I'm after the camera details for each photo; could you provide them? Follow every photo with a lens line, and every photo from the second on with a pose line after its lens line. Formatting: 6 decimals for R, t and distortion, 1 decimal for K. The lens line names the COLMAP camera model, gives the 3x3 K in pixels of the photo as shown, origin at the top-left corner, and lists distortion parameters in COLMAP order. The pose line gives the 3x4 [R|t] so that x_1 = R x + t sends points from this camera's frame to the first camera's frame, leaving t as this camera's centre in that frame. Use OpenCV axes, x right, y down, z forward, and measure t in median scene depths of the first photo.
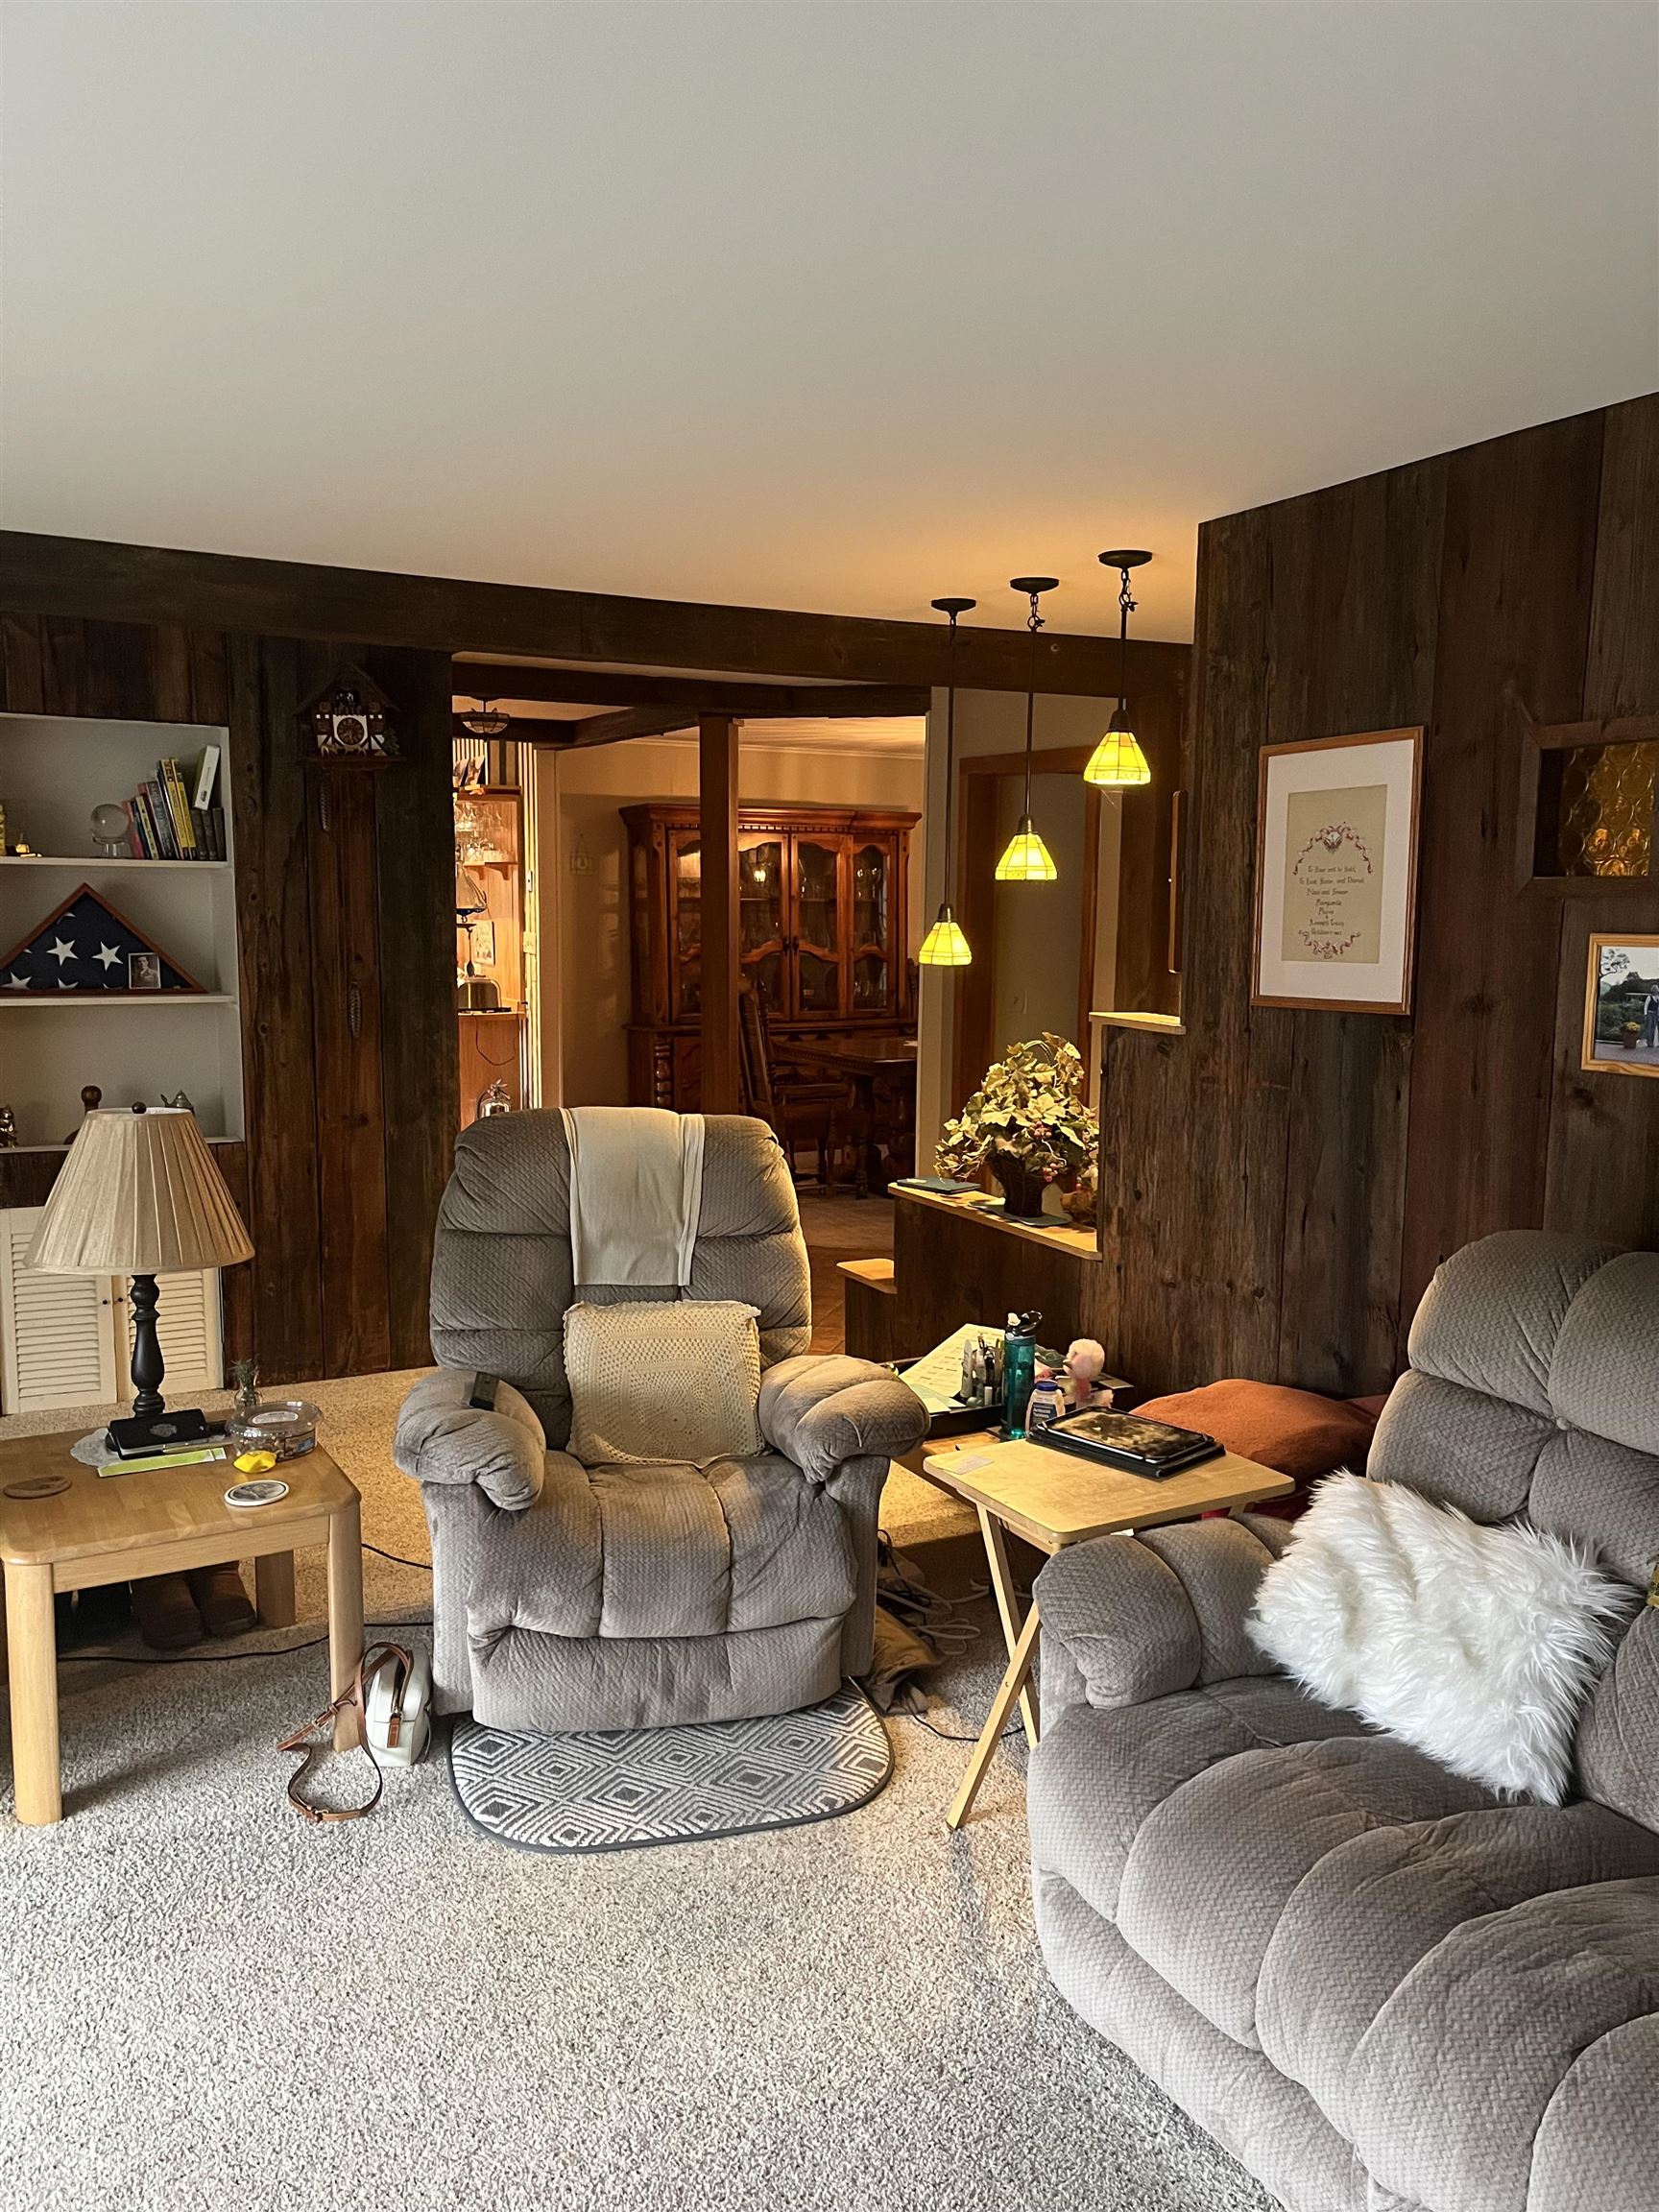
lens RADIAL K [[1687.7, 0, 828.0], [0, 1687.7, 1105.8], [0, 0, 1]] dist [0.033824, -0.006073]
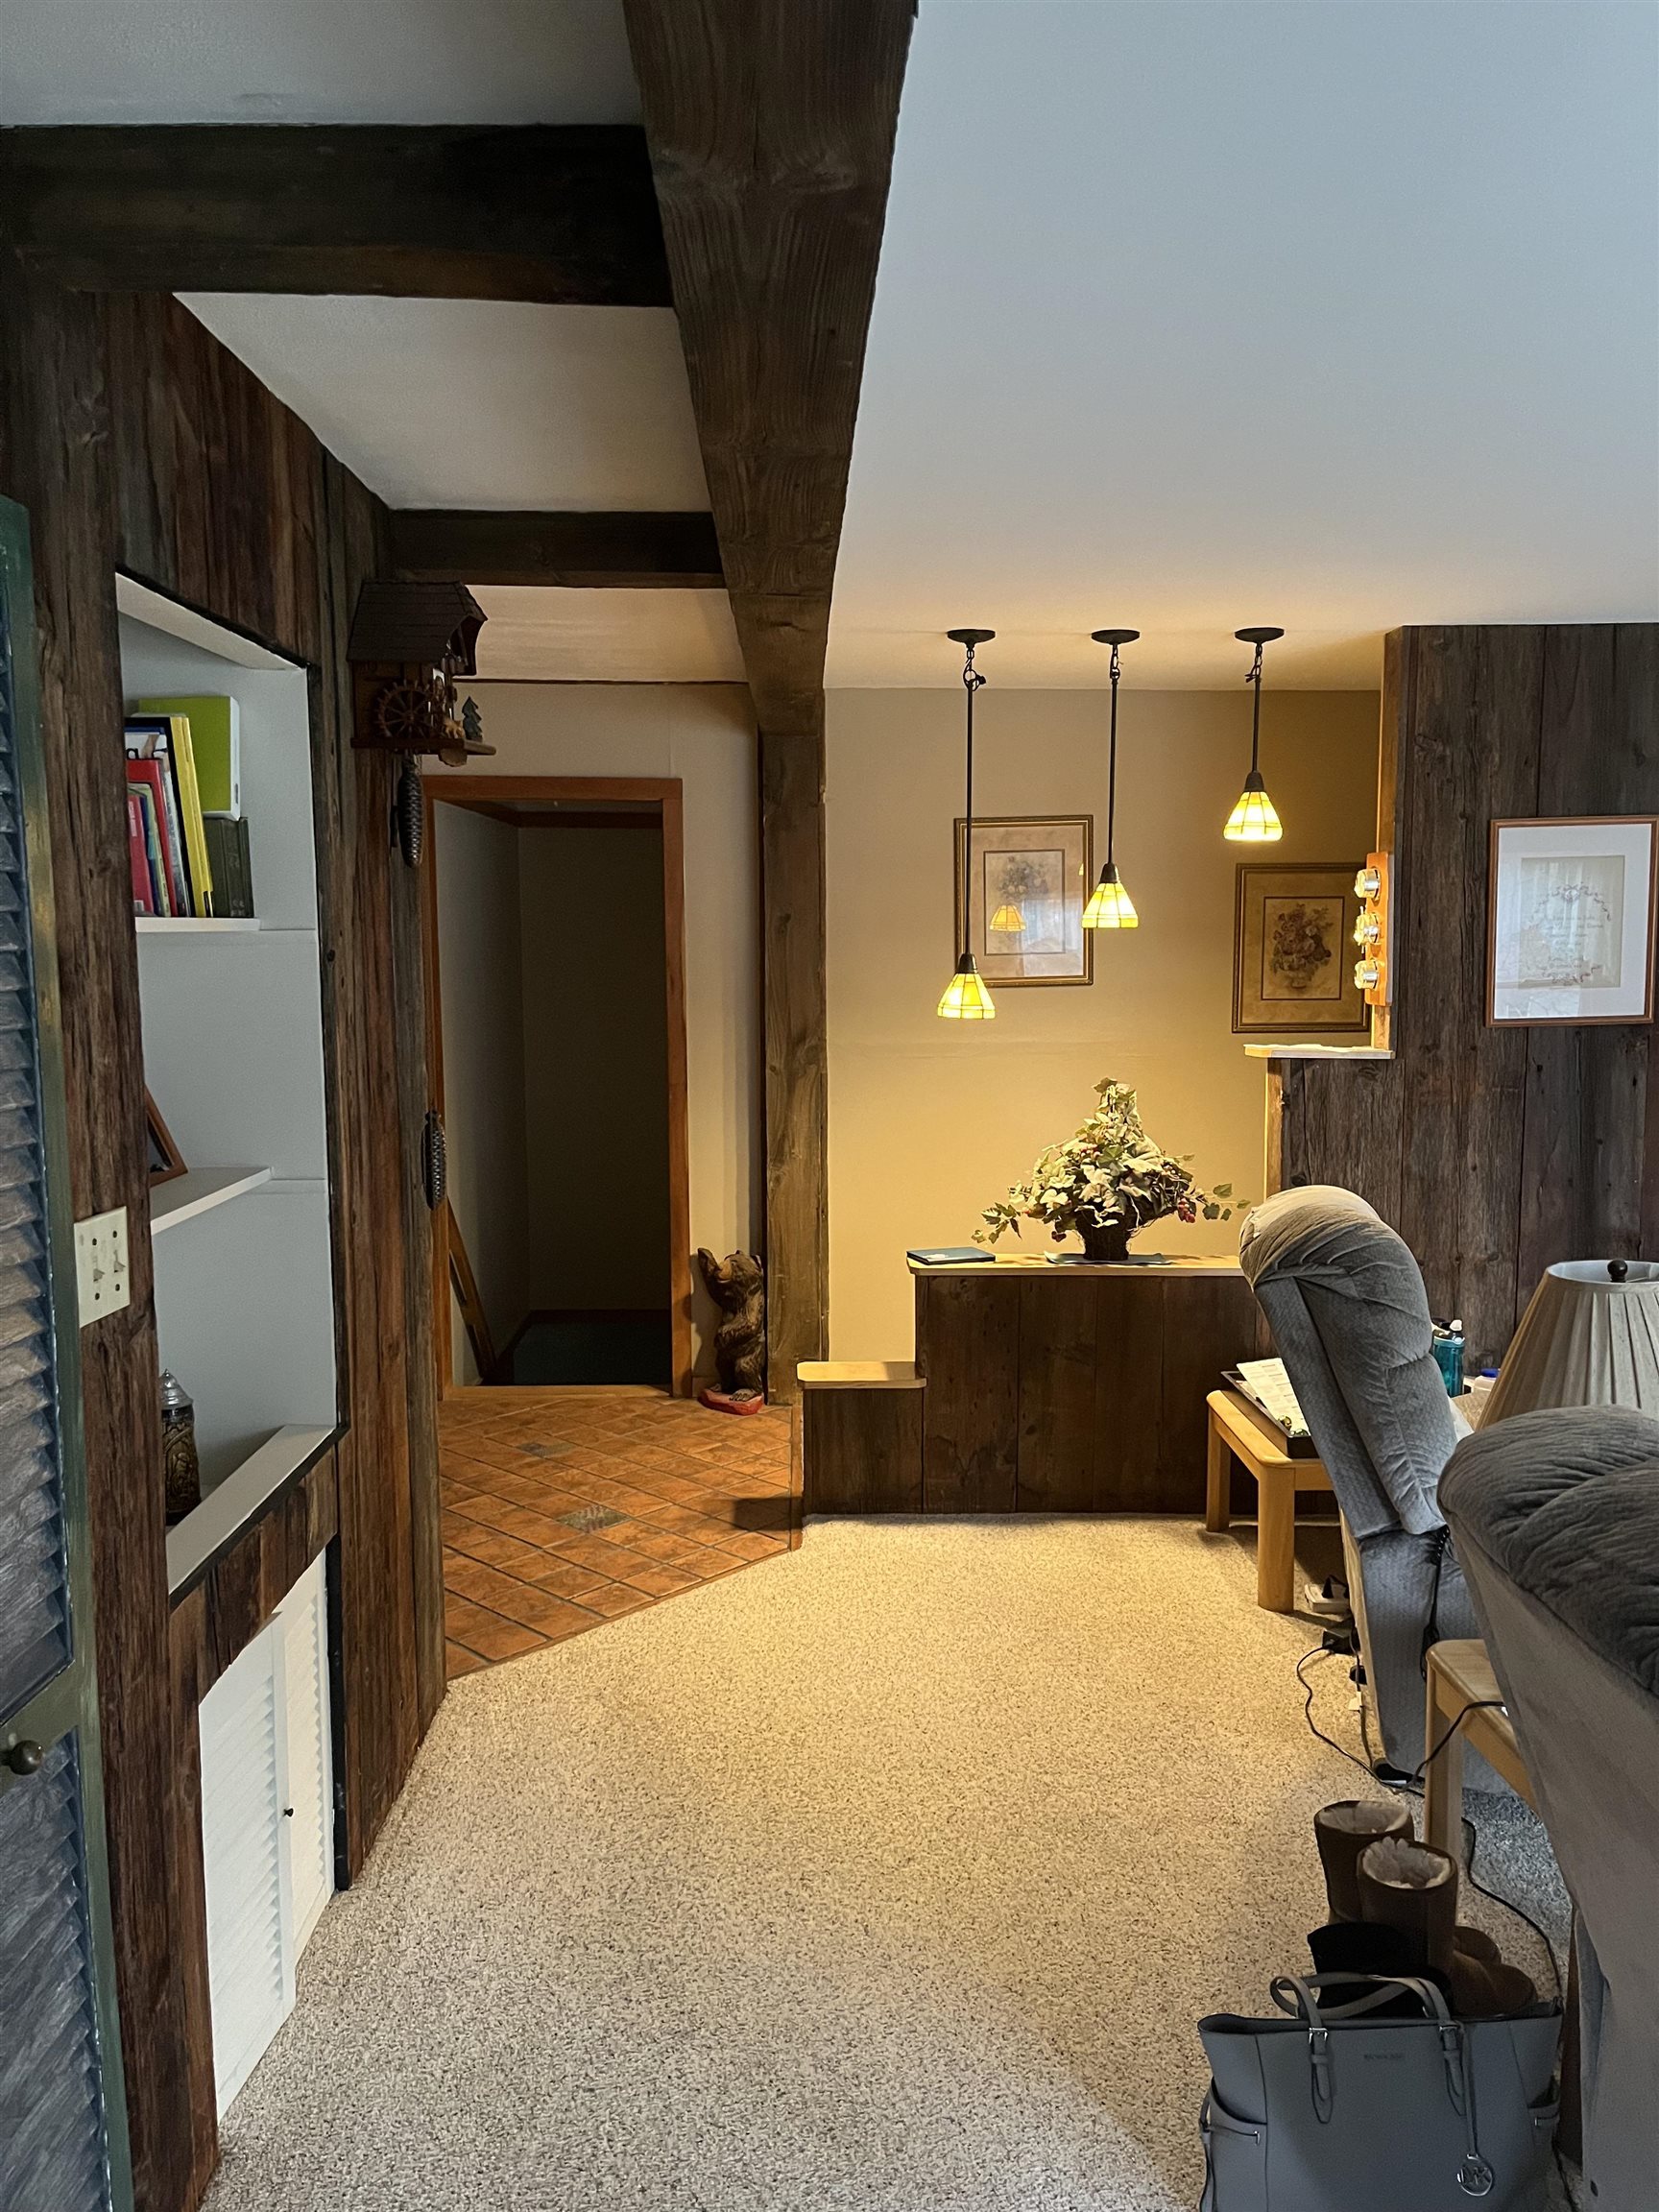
lens RADIAL K [[1687.7, 0, 824.7], [0, 1687.7, 1106.0], [0, 0, 1]] dist [0.033824, -0.006073]
pose [[0.449352, -0.112067, 0.886298, -1.032768], [0.121757, 0.990526, 0.063516, -0.135116], [-0.885018, 0.079372, 0.458740, 0.831691]]
